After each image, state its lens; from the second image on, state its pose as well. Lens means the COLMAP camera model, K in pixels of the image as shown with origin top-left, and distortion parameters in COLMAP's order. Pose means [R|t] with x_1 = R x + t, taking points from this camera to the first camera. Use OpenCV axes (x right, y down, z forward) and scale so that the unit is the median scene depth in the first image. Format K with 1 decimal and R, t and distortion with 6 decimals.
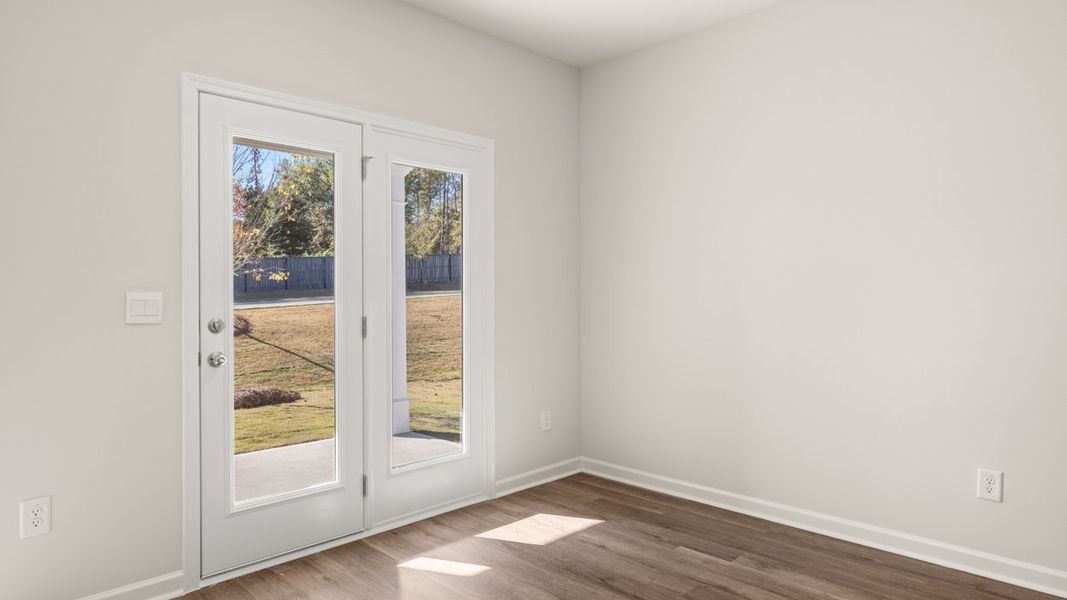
lens RADIAL K [[620.0, 0, 529.9], [0, 620.0, 296.8], [0, 0, 1]] dist [-0.008497, -0.000475]
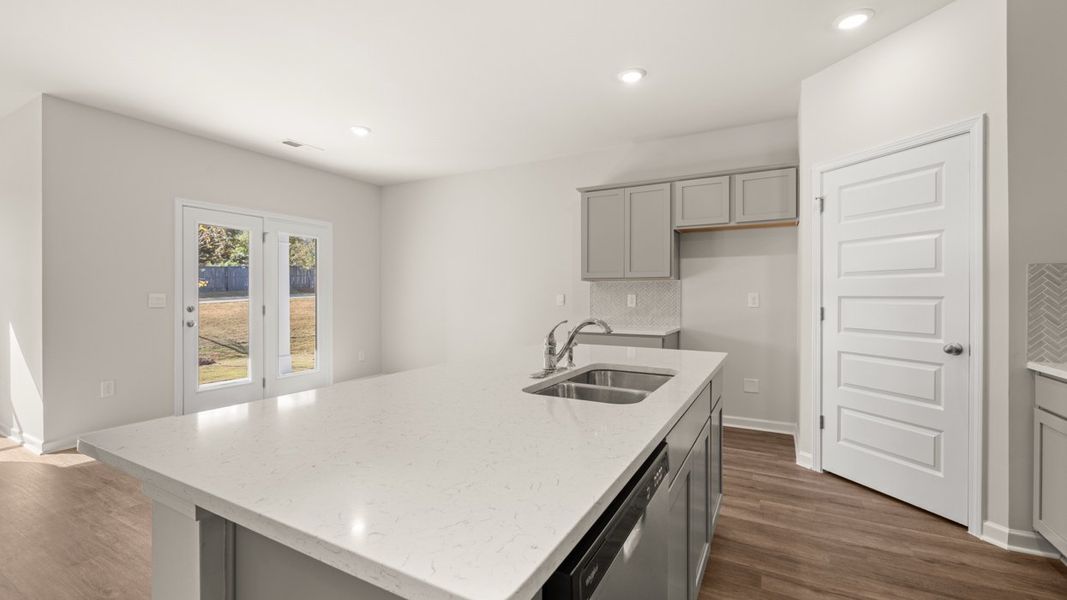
lens RADIAL K [[447.1, 0, 528.9], [0, 447.1, 296.5], [0, 0, 1]] dist [-0.004508, 0.000567]
pose [[0.961130, 0.002186, 0.276088, 0.042332], [-0.001340, 0.999994, -0.003252, 0.001048], [-0.276094, 0.002756, 0.961127, -0.166767]]
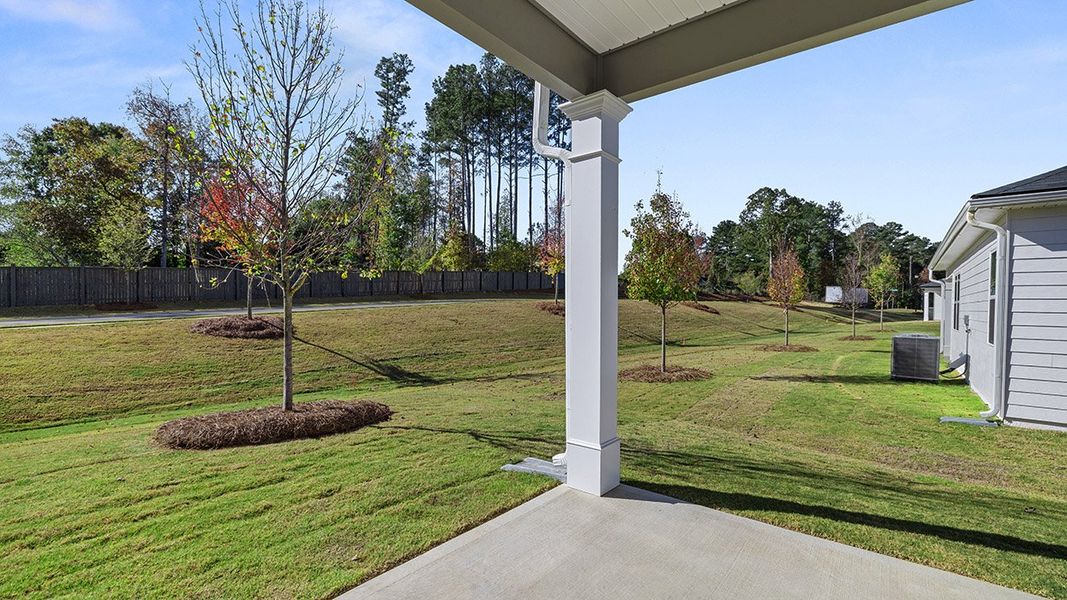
lens RADIAL K [[447.1, 0, 533.1], [0, 447.1, 309.0], [0, 0, 1]] dist [-0.004508, 0.000567]
pose [[0.993175, 0.012644, 0.115948, -0.140814], [-0.013191, 0.999905, 0.003951, 0.006323], [-0.115887, -0.005453, 0.993247, 0.196451]]
